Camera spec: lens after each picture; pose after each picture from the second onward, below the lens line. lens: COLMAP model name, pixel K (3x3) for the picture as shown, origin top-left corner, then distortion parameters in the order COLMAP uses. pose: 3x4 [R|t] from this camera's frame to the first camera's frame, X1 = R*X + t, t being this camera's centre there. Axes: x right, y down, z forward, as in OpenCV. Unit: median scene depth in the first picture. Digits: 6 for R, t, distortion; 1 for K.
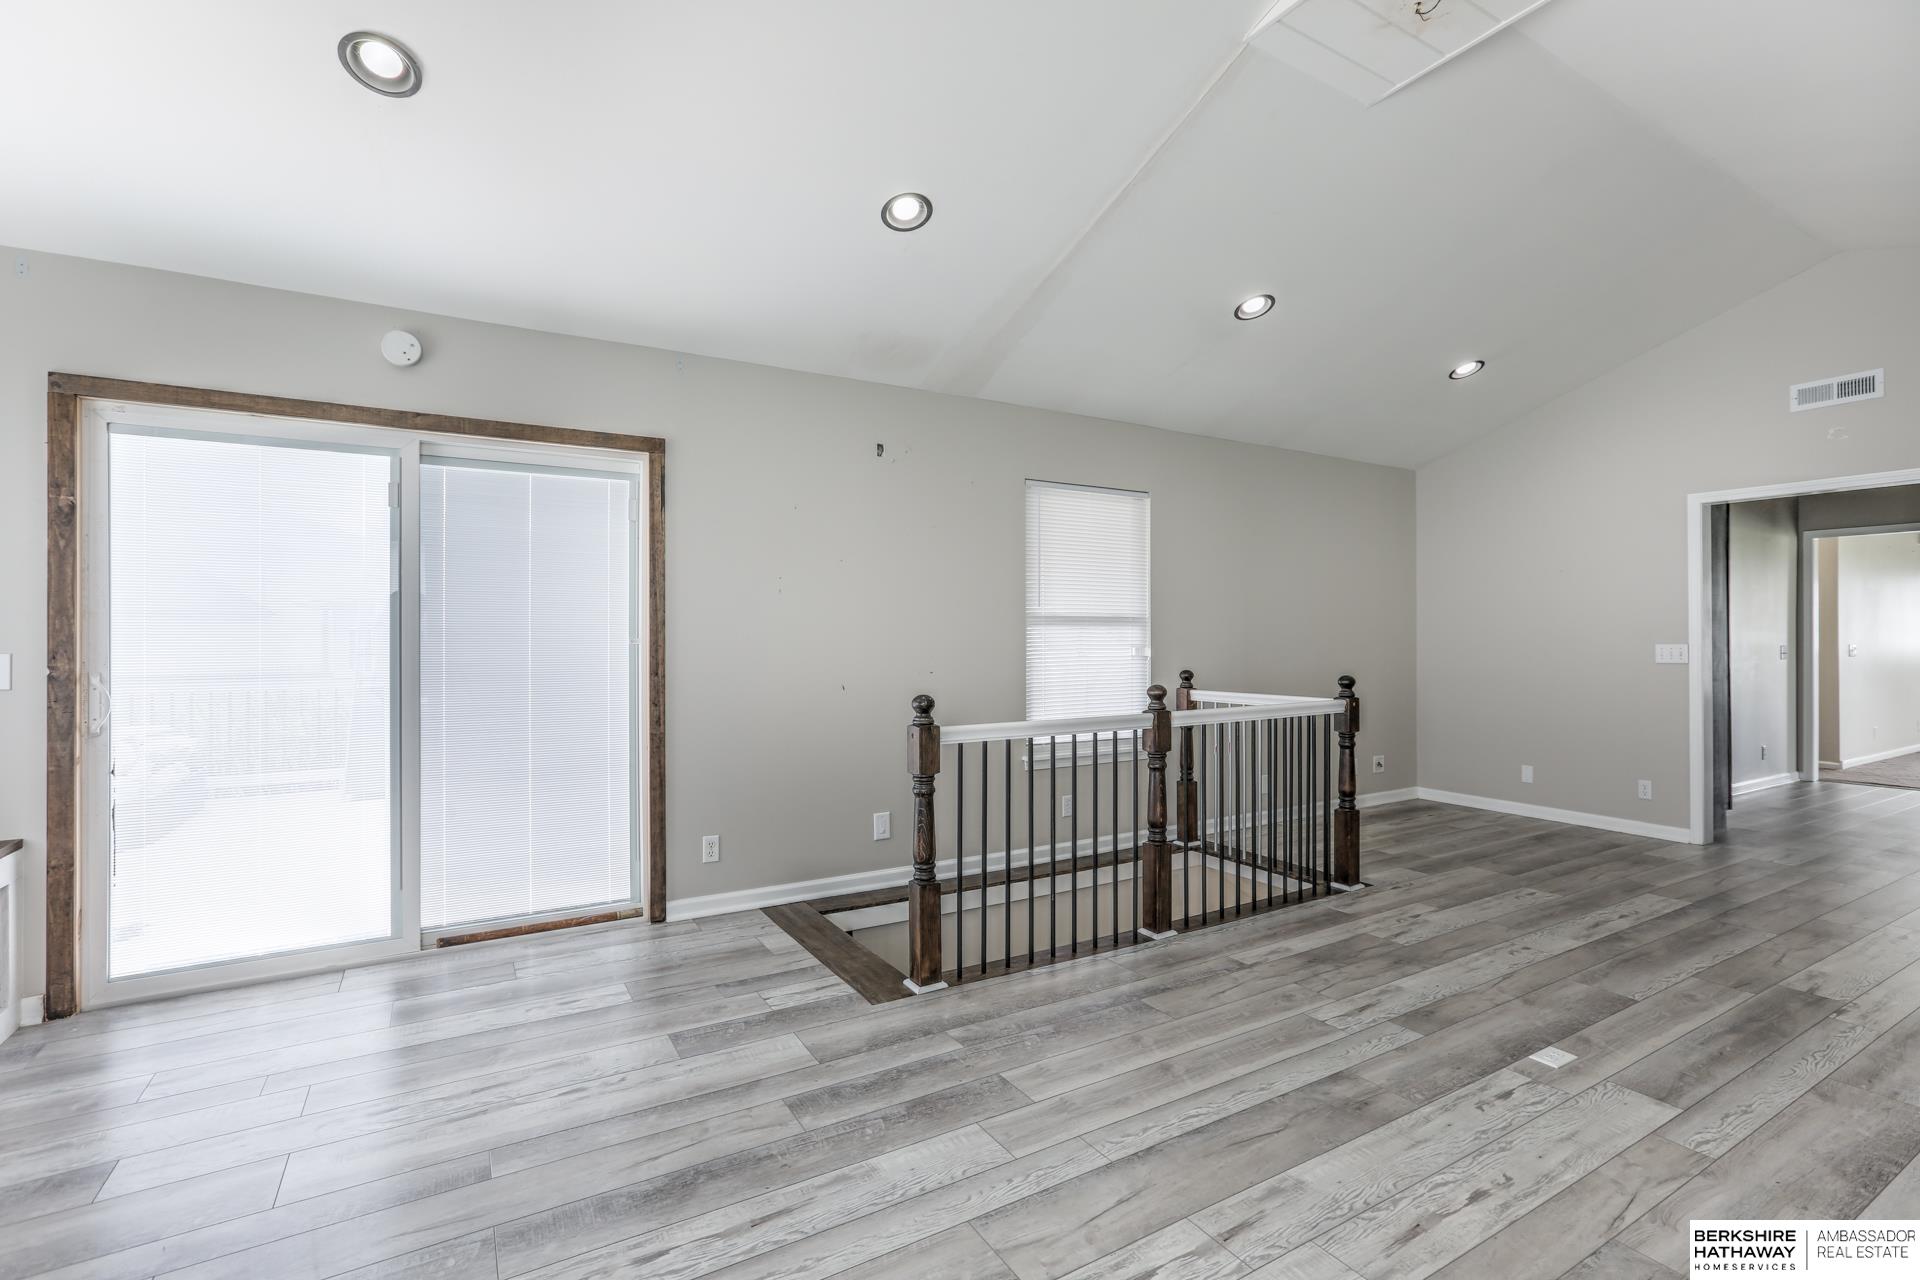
lens RADIAL K [[881.5, 0, 955.4], [0, 881.5, 642.3], [0, 0, 1]] dist [-0.028727, 0.018988]
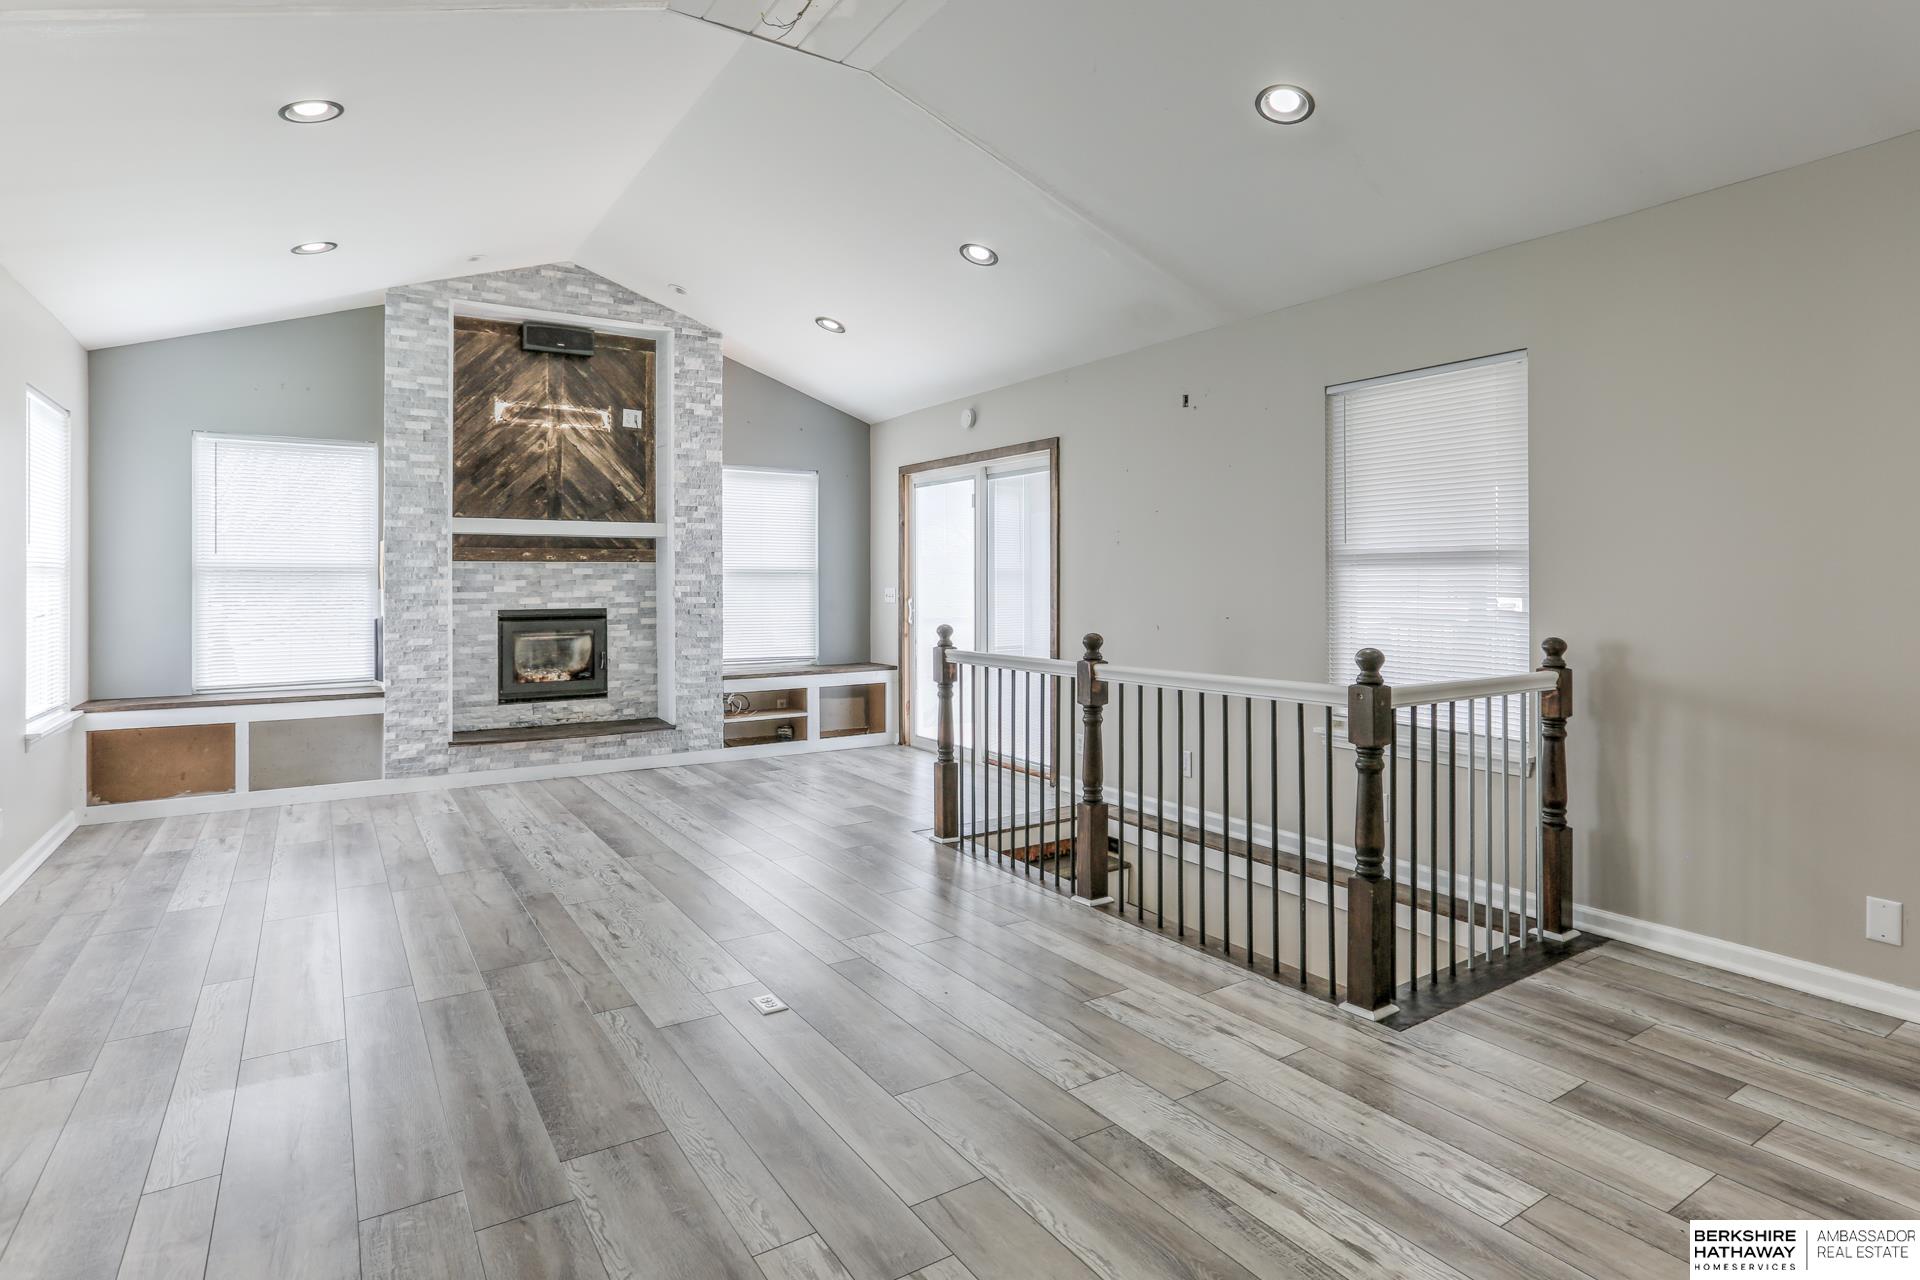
lens RADIAL K [[975.4, 0, 966.8], [0, 975.4, 575.4], [0, 0, 1]] dist [-0.054788, 0.028639]
pose [[0.055028, -0.001198, -0.998484, 1.217465], [-0.002353, 0.999996, -0.001329, -0.011076], [0.998482, 0.002423, 0.055025, 0.786221]]
